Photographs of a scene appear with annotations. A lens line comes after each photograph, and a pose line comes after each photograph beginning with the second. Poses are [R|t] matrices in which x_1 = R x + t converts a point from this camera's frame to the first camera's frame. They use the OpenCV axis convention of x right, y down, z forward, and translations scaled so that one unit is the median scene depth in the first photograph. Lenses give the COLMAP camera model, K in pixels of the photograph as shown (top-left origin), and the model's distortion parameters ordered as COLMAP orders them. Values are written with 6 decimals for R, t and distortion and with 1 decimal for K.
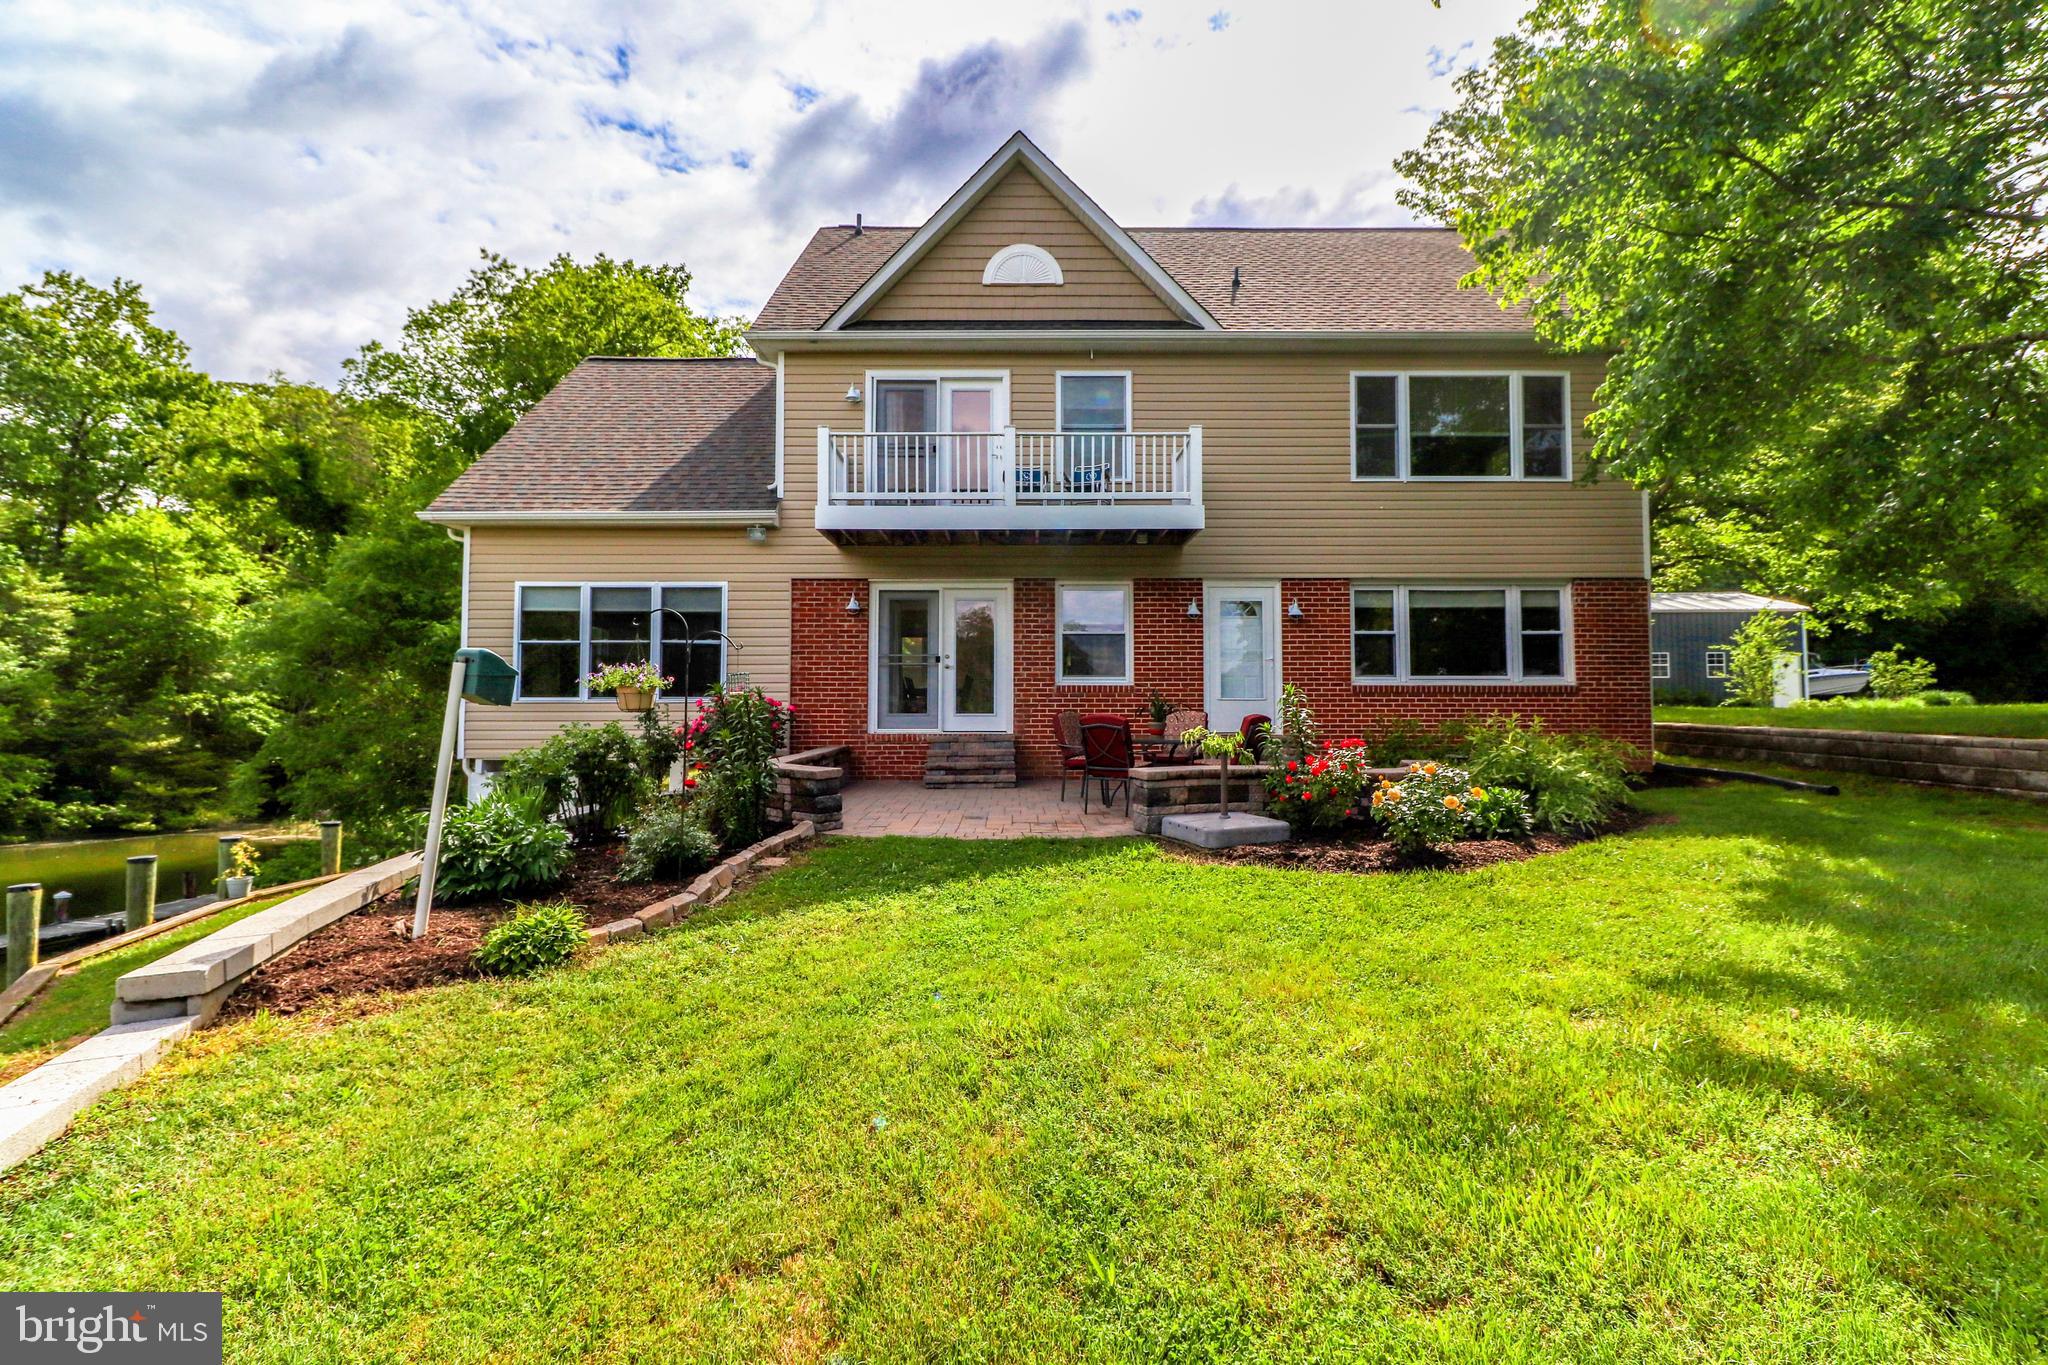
lens RADIAL K [[960.8, 0, 1029.0], [0, 960.8, 671.9], [0, 0, 1]] dist [0.025294, -0.022289]
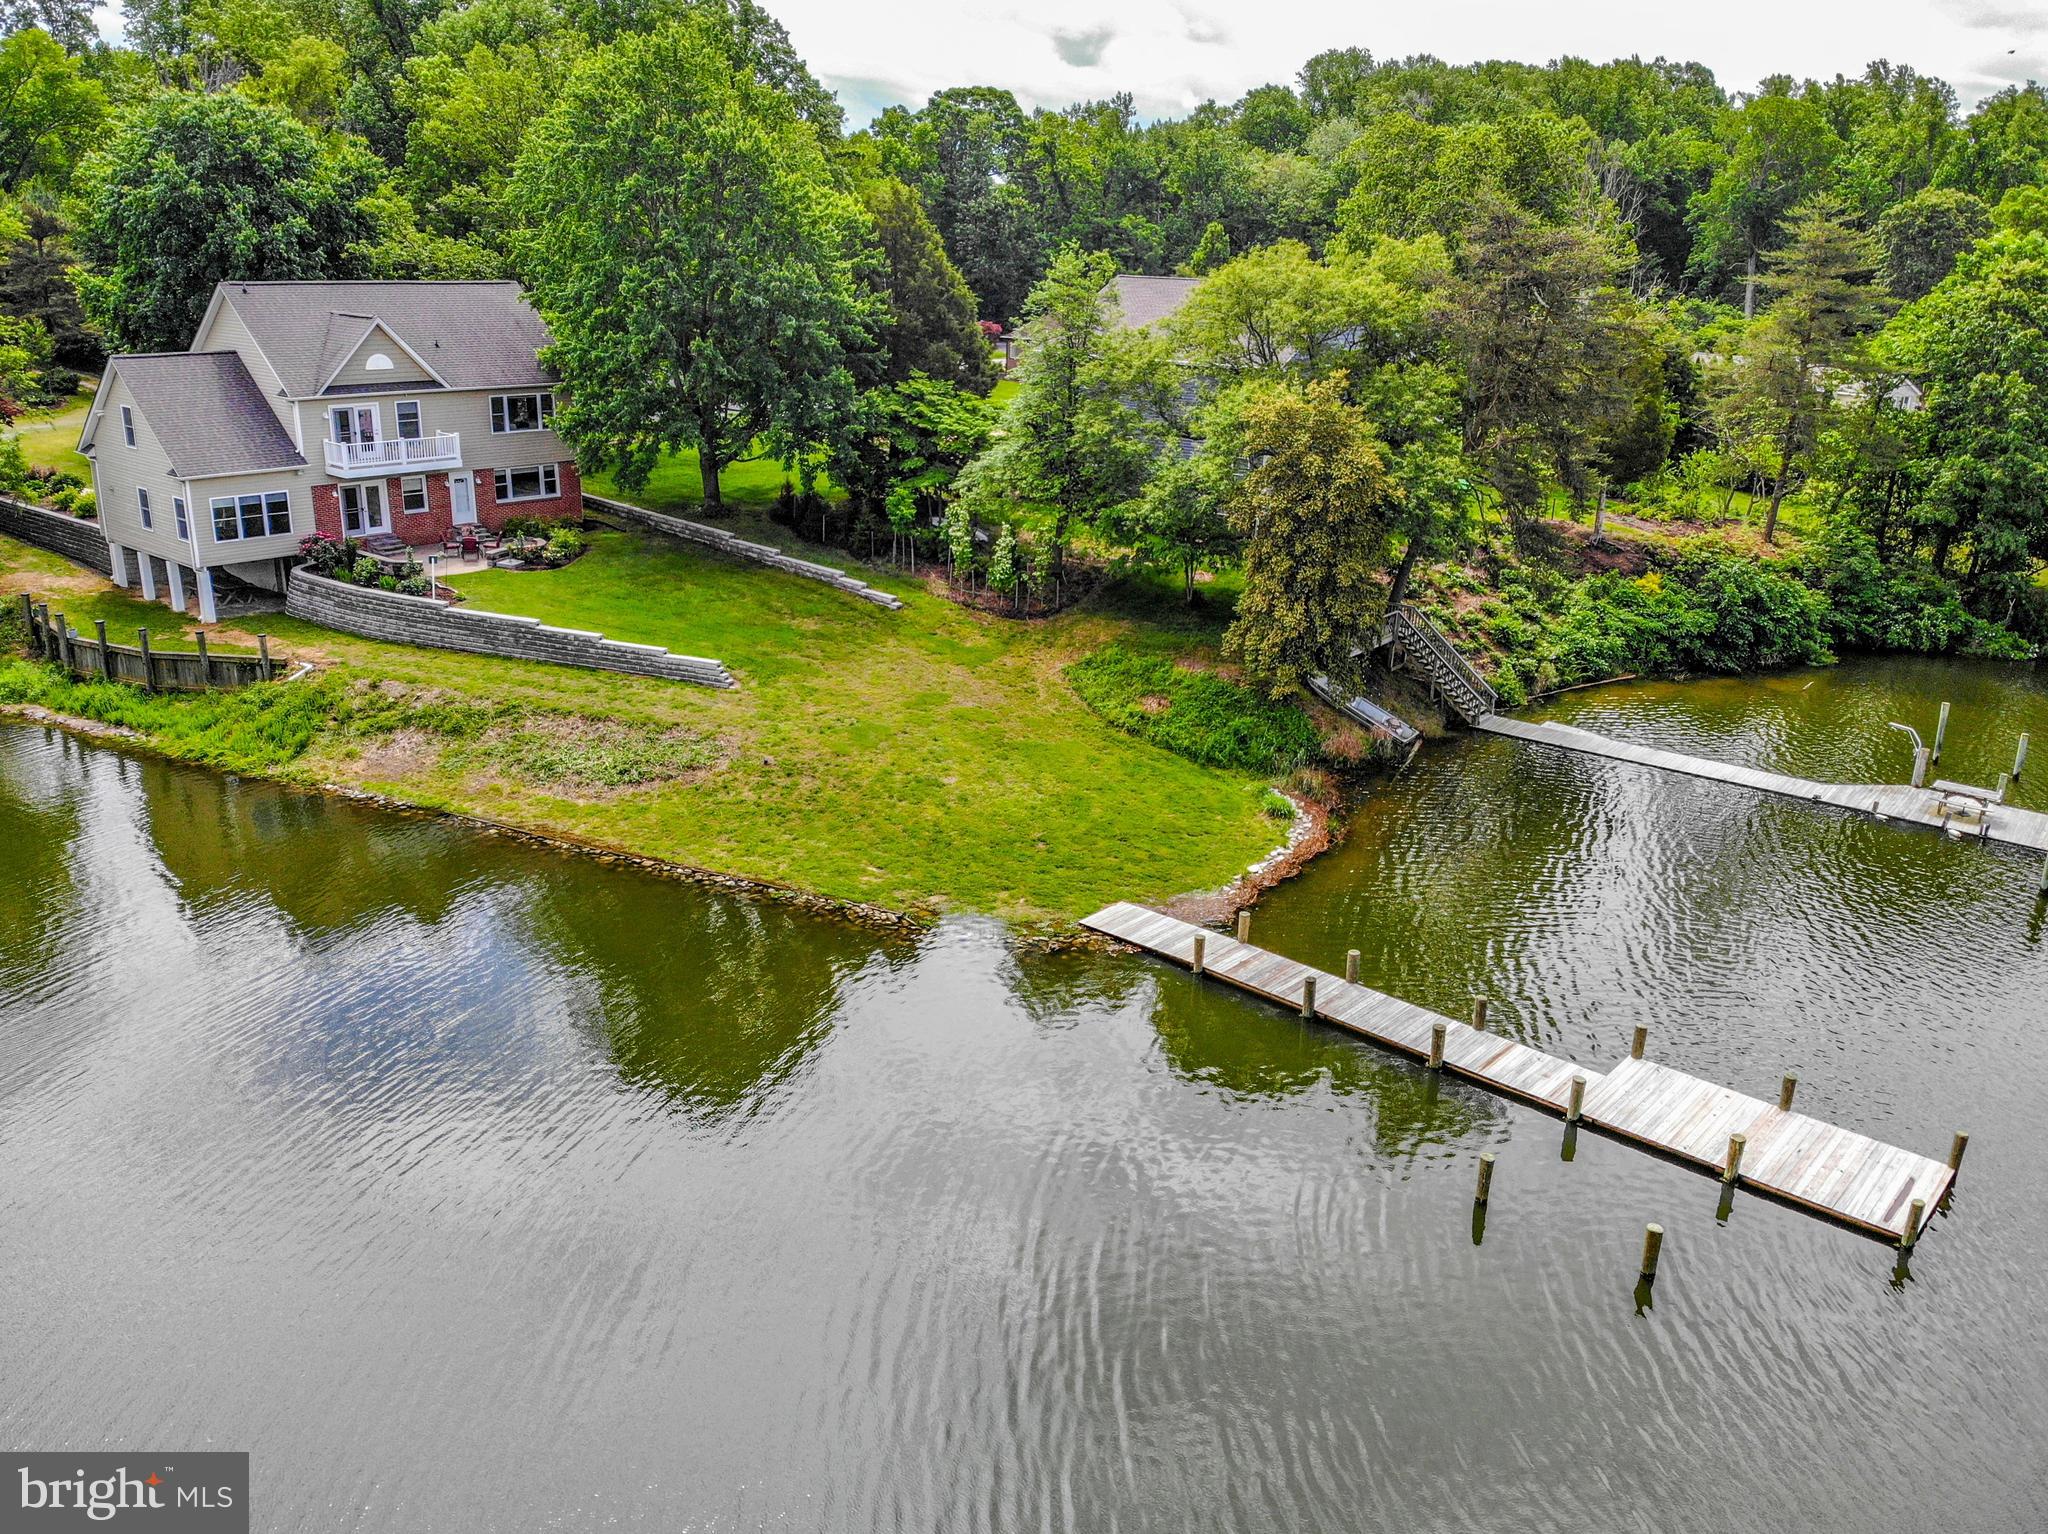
lens RADIAL K [[1609.5, 0, 1024.0], [0, 1609.5, 767.0], [0, 0, 1]] dist [0.000245, 0.000035]
pose [[0.659757, -0.221005, 0.718246, -2.348417], [-0.055946, 0.938679, 0.340223, -1.007159], [-0.749393, -0.264647, 0.606936, -3.470284]]
